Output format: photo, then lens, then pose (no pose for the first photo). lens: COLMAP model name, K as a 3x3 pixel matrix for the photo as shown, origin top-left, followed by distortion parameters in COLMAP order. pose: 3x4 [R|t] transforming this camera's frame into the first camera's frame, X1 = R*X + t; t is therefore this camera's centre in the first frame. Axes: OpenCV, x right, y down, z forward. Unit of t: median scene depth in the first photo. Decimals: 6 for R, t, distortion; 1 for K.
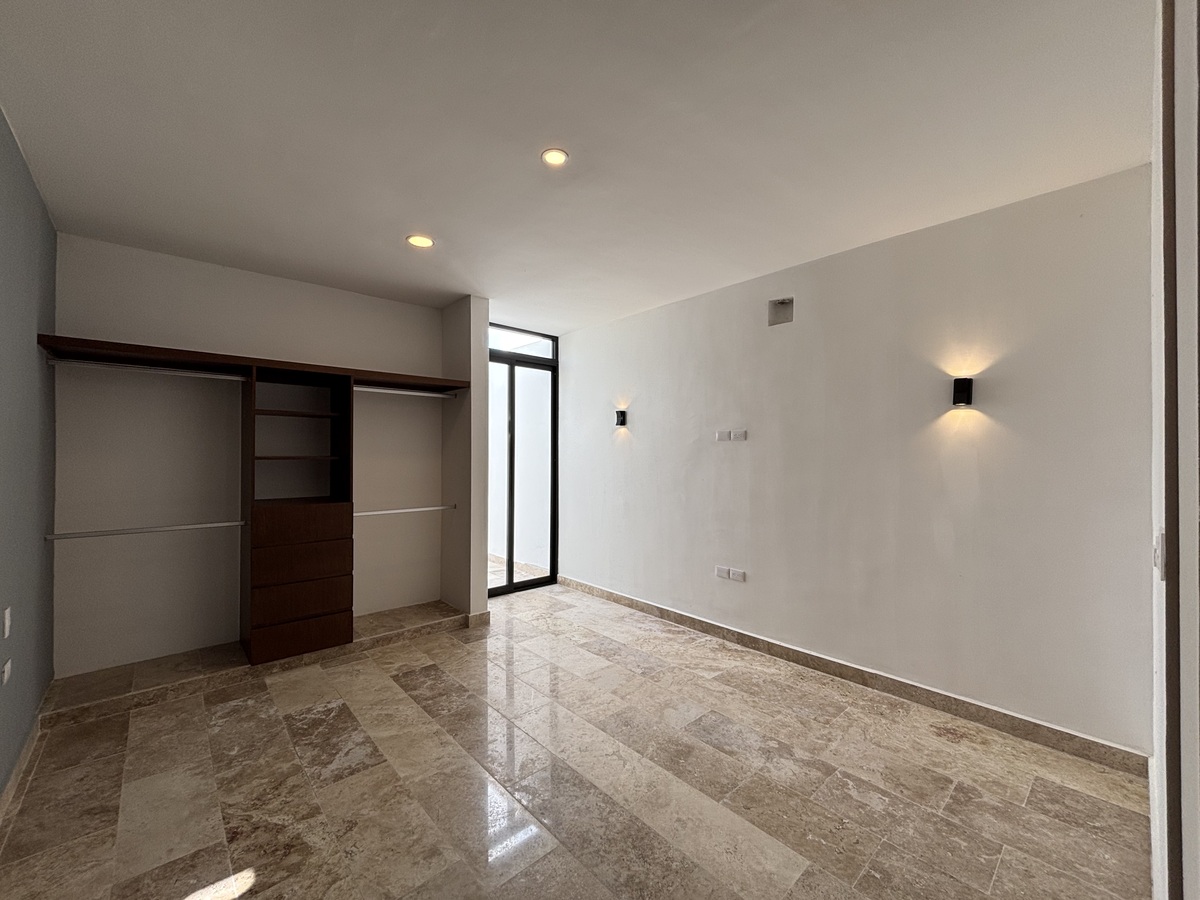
lens RADIAL K [[485.8, 0, 593.7], [0, 485.8, 455.8], [0, 0, 1]] dist [0.002691, -0.000538]
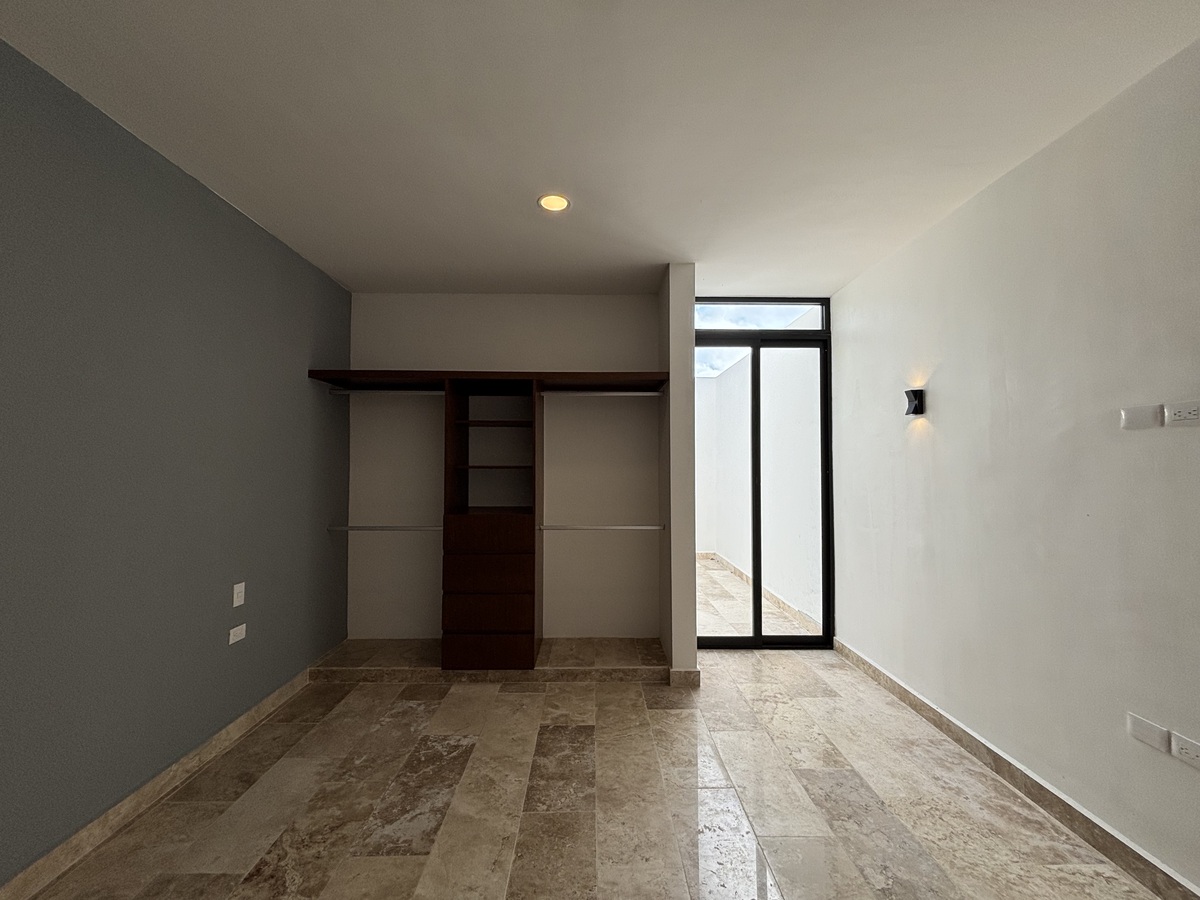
lens RADIAL K [[485.8, 0, 595.7], [0, 485.8, 455.7], [0, 0, 1]] dist [0.002691, -0.000538]
pose [[0.757306, -0.015616, -0.652874, 0.181821], [-0.001664, 0.999665, -0.025841, 0.005753], [0.653058, 0.020656, 0.757026, 0.351493]]
